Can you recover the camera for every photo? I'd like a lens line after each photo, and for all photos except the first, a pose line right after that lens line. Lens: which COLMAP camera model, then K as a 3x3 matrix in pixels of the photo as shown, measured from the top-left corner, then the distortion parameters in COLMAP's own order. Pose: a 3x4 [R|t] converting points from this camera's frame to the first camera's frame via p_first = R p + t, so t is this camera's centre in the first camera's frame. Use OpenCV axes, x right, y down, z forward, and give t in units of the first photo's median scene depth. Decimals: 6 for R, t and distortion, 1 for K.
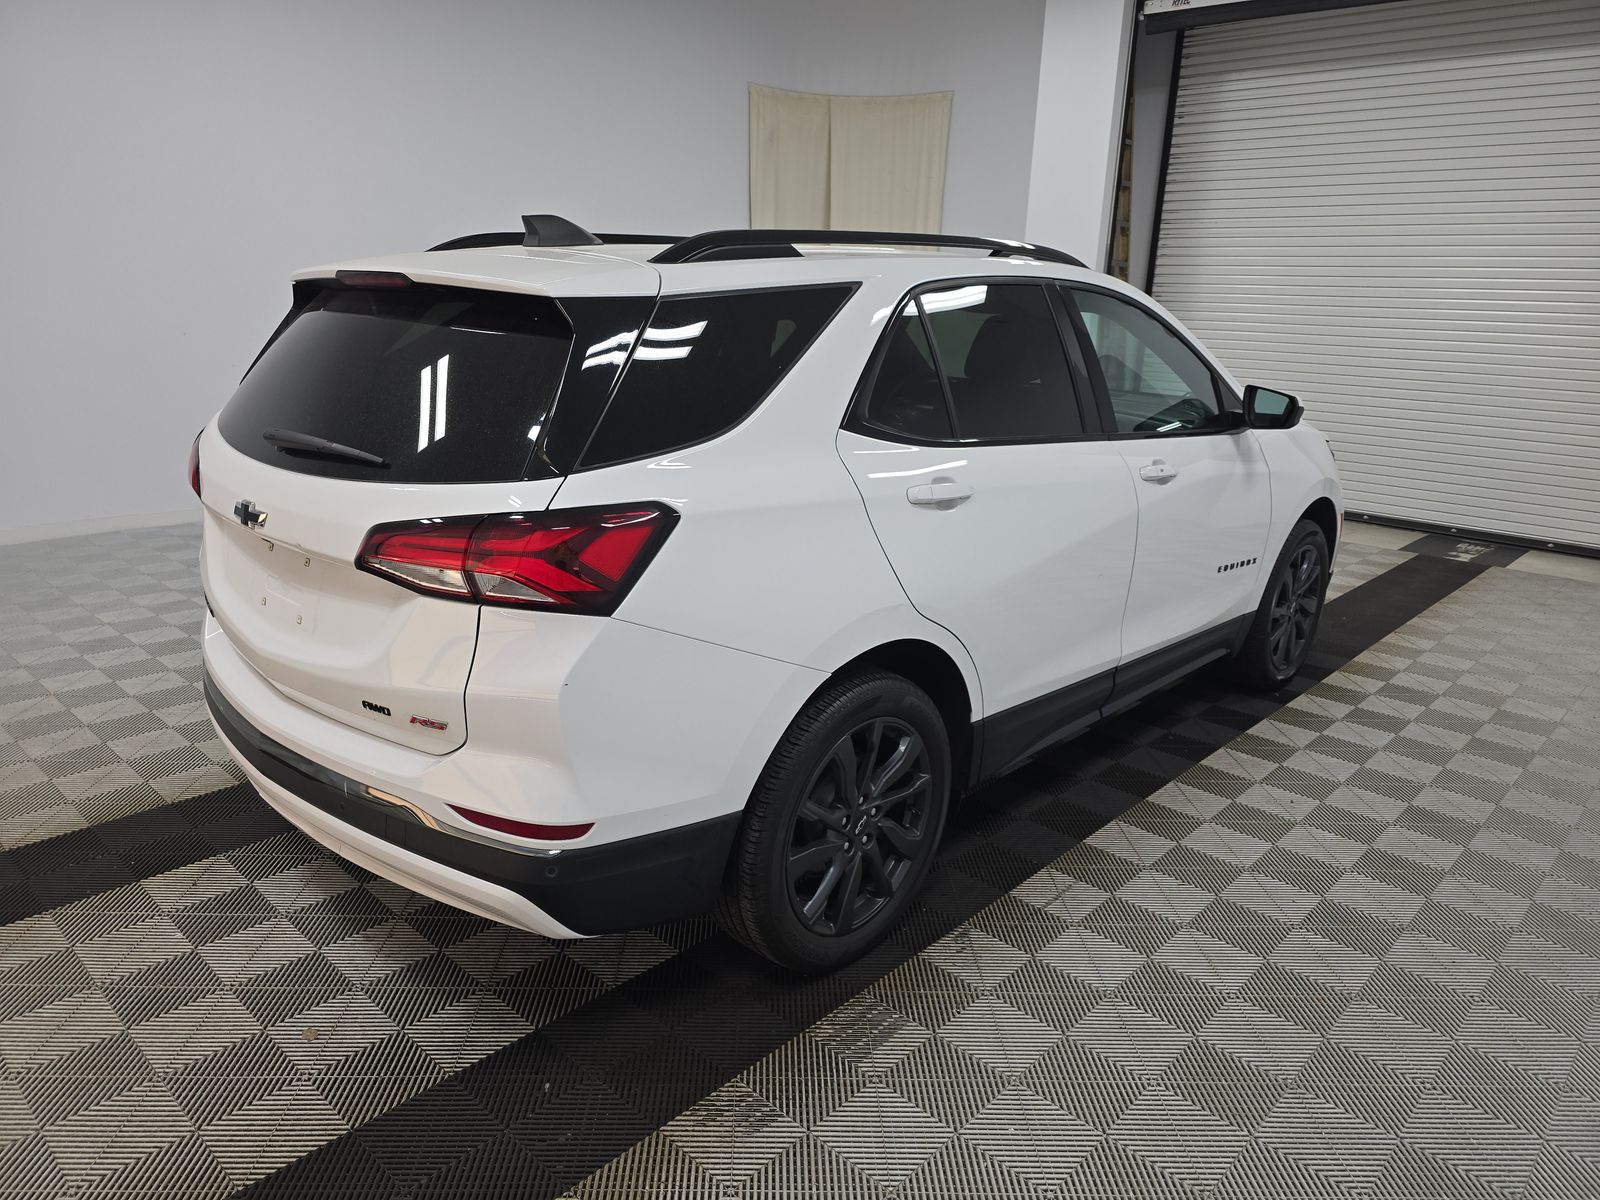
lens RADIAL K [[1055.8, 0, 798.6], [0, 1055.8, 587.3], [0, 0, 1]] dist [0.011643, -0.022596]
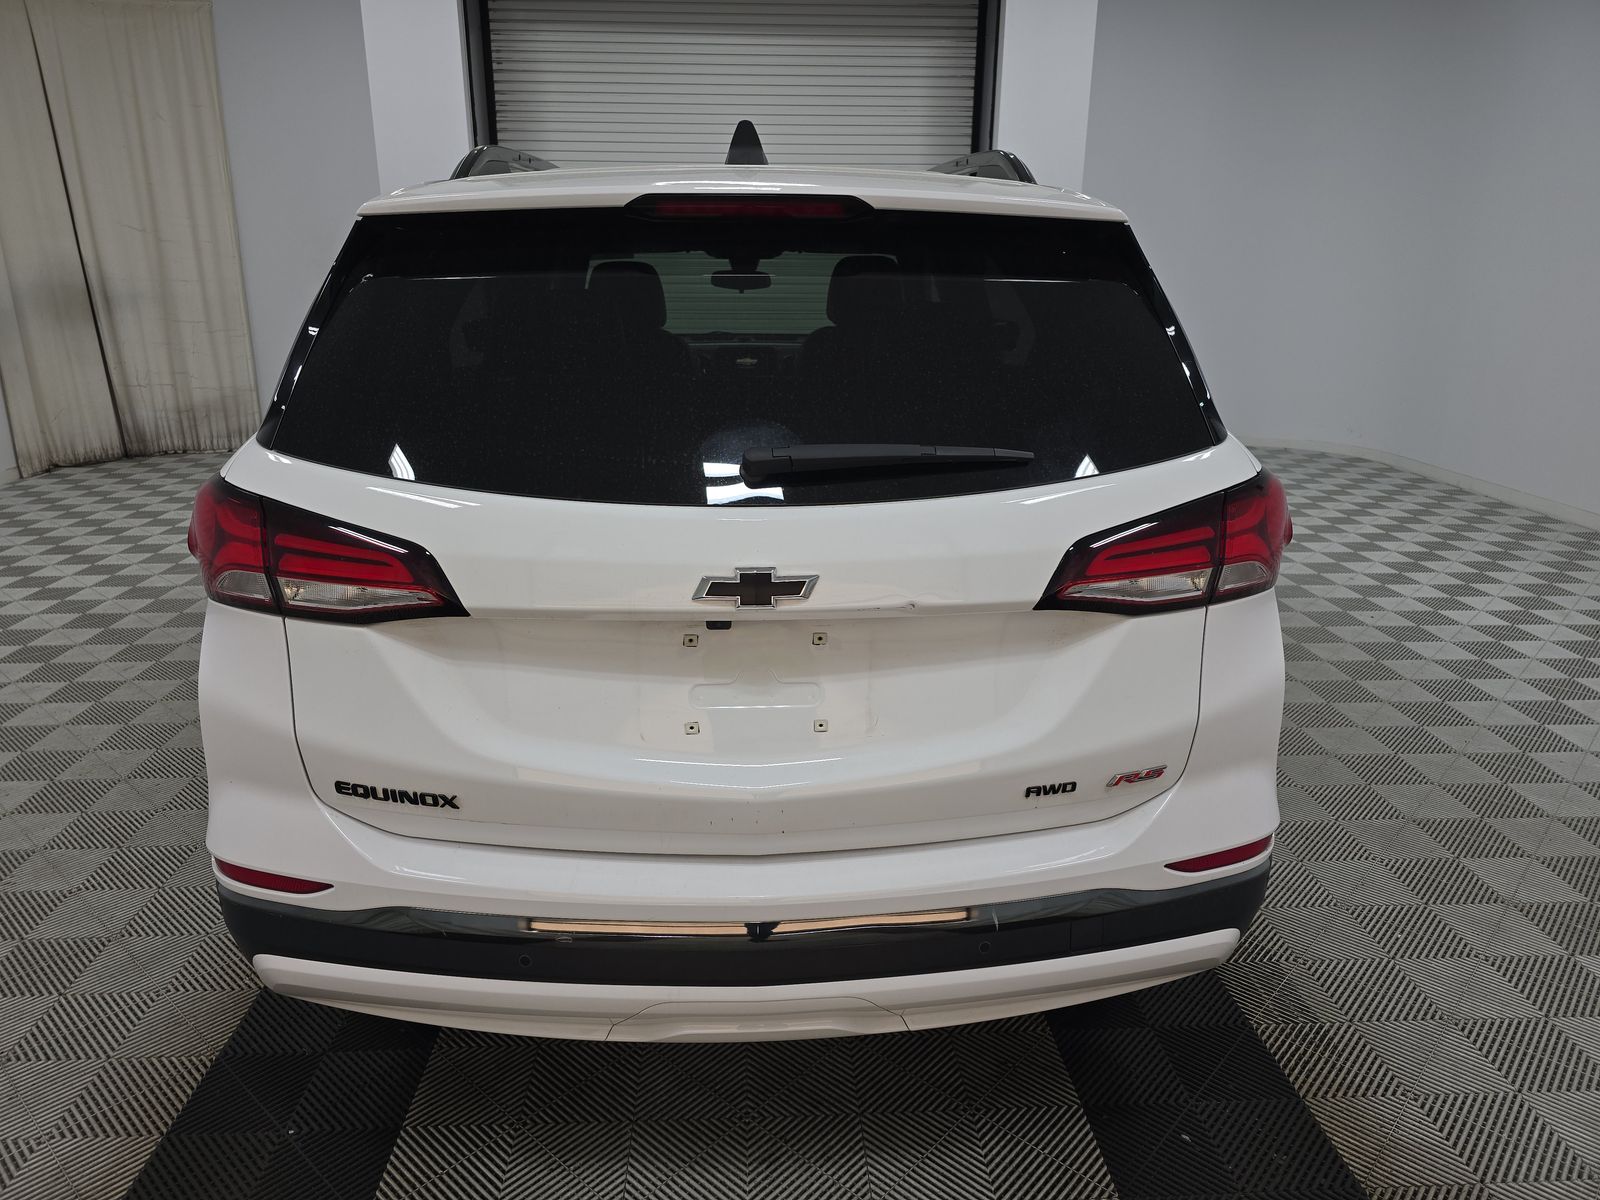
lens RADIAL K [[1055.8, 0, 787.2], [0, 1055.8, 575.9], [0, 0, 1]] dist [0.011643, -0.022596]
pose [[0.703055, -0.228953, 0.673271, -0.936616], [0.210094, 0.971367, 0.110935, -0.142671], [-0.679393, 0.063457, 0.731026, 0.544416]]
